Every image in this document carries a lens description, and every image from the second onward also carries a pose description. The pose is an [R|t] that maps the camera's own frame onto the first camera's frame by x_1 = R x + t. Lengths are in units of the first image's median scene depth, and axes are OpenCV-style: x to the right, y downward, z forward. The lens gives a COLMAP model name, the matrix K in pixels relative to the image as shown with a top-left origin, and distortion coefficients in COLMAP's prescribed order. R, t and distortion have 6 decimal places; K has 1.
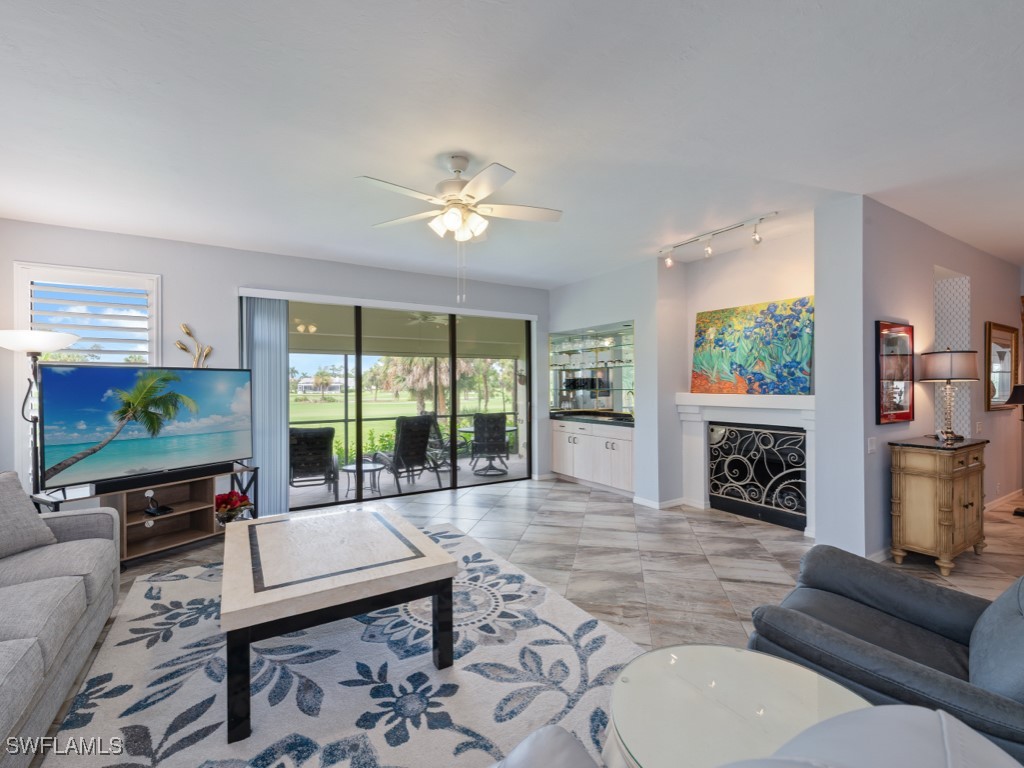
lens RADIAL K [[456.1, 0, 513.5], [0, 456.1, 385.6], [0, 0, 1]] dist [0.013643, -0.002225]
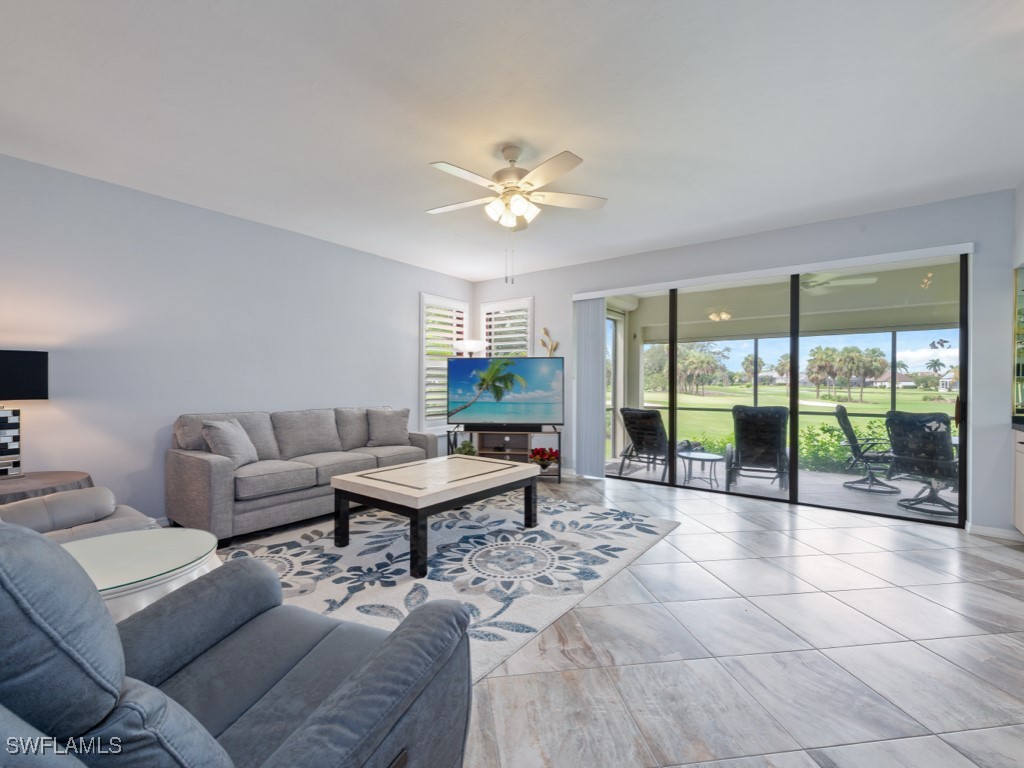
lens RADIAL K [[456.1, 0, 509.0], [0, 456.1, 379.0], [0, 0, 1]] dist [0.013643, -0.002225]
pose [[0.361835, 0.000022, -0.932242, 0.698364], [-0.005190, 0.999985, -0.001991, 0.038329], [0.932228, 0.005559, 0.361830, 0.478405]]
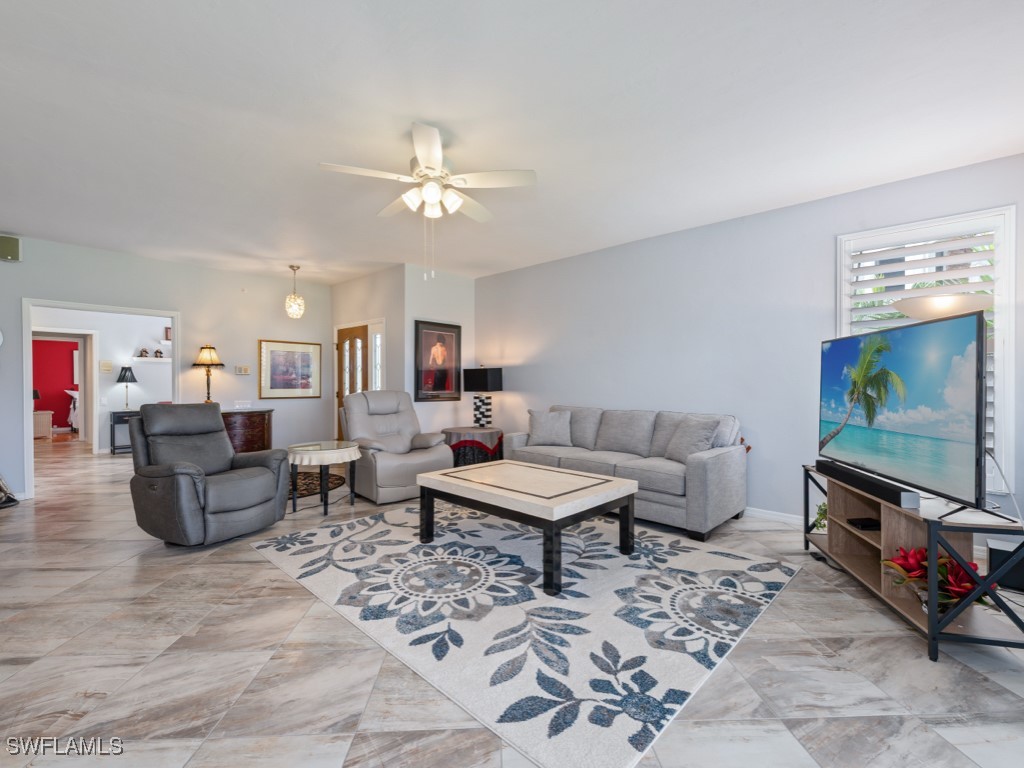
lens RADIAL K [[456.1, 0, 516.6], [0, 456.1, 384.5], [0, 0, 1]] dist [0.013643, -0.002225]
pose [[-0.962717, 0.005048, -0.270464, -0.017917], [0.001818, 0.999924, 0.012191, 0.032119], [0.270505, 0.011245, -0.962653, 1.604492]]
